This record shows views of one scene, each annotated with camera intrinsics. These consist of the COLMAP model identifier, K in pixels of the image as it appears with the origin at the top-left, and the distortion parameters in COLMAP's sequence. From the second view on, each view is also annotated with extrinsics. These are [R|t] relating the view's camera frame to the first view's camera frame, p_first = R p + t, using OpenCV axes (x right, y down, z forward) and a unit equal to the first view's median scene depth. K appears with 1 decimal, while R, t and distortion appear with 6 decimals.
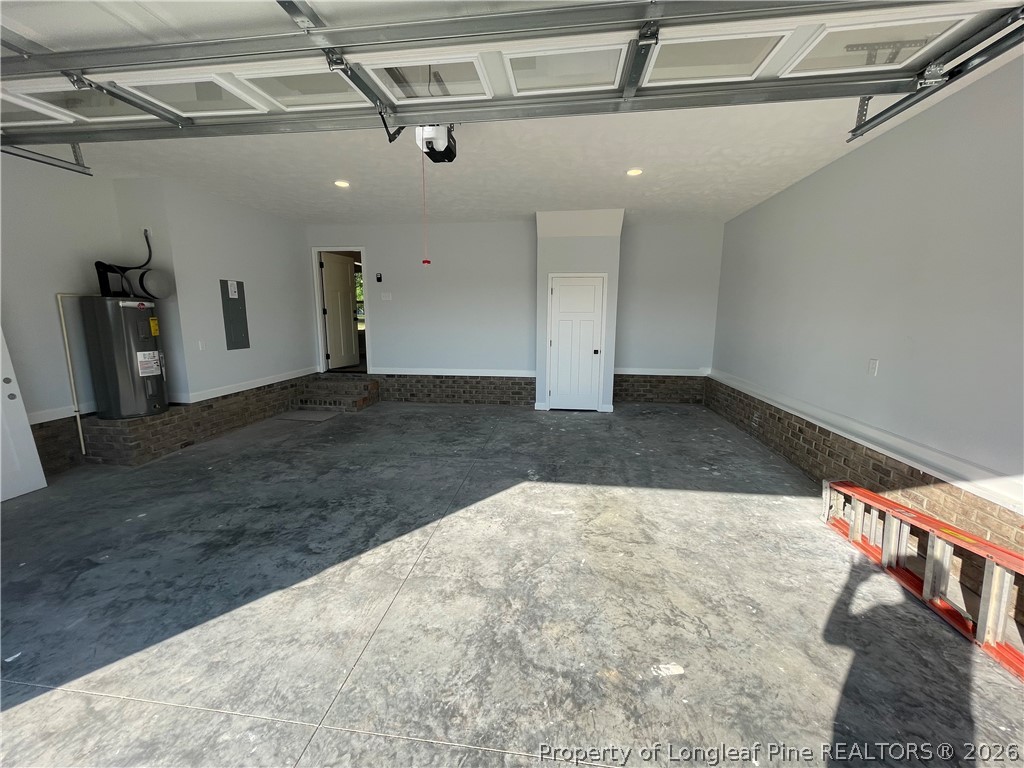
lens RADIAL K [[412.3, 0, 510.4], [0, 412.3, 386.8], [0, 0, 1]] dist [-0.002942, -0.000788]
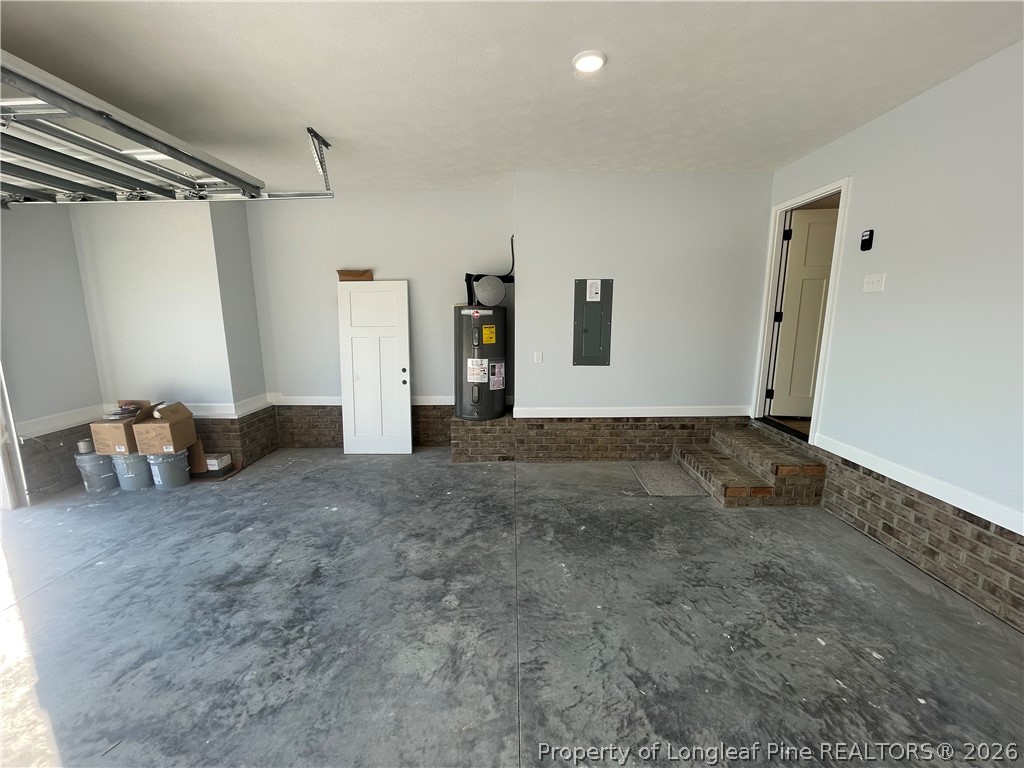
lens RADIAL K [[412.3, 0, 511.4], [0, 412.3, 386.1], [0, 0, 1]] dist [-0.002942, -0.000788]
pose [[0.127680, 0.170123, -0.977116, 0.136454], [-0.169067, 0.974494, 0.147575, -0.193463], [0.977299, 0.146356, 0.153186, 0.983945]]
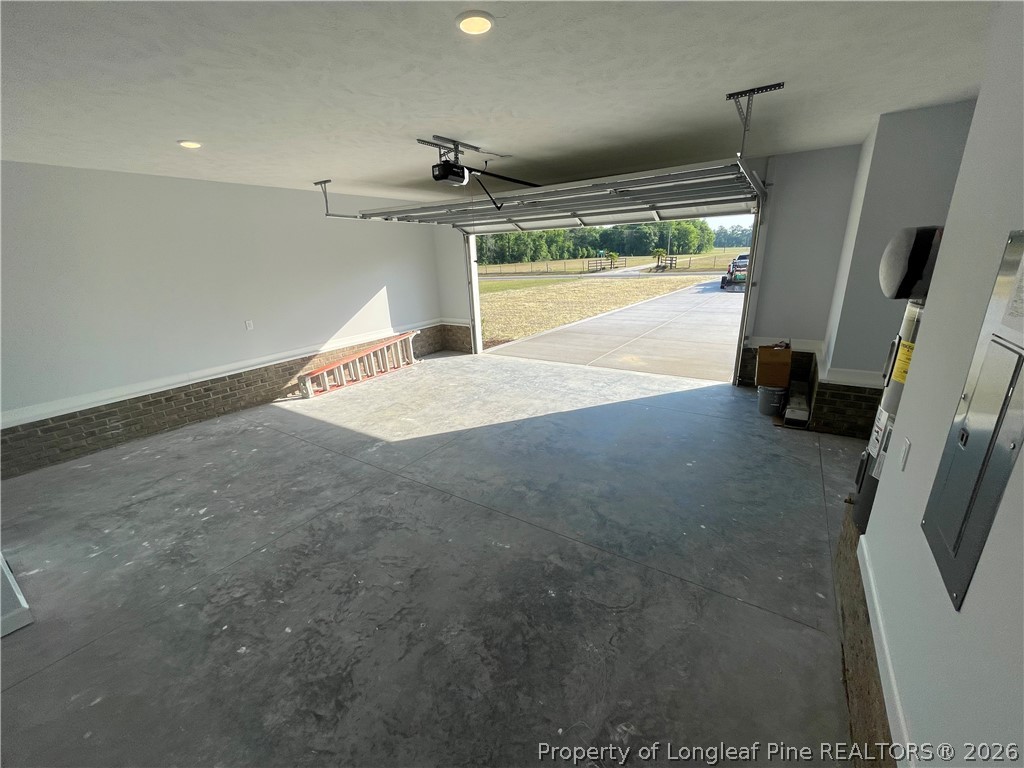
lens RADIAL K [[412.3, 0, 509.8], [0, 412.3, 387.0], [0, 0, 1]] dist [-0.002942, -0.000788]
pose [[-0.896798, -0.105383, 0.429706, -0.726009], [0.114289, 0.883080, 0.455092, -0.392531], [-0.427424, 0.457236, -0.779900, 1.630273]]
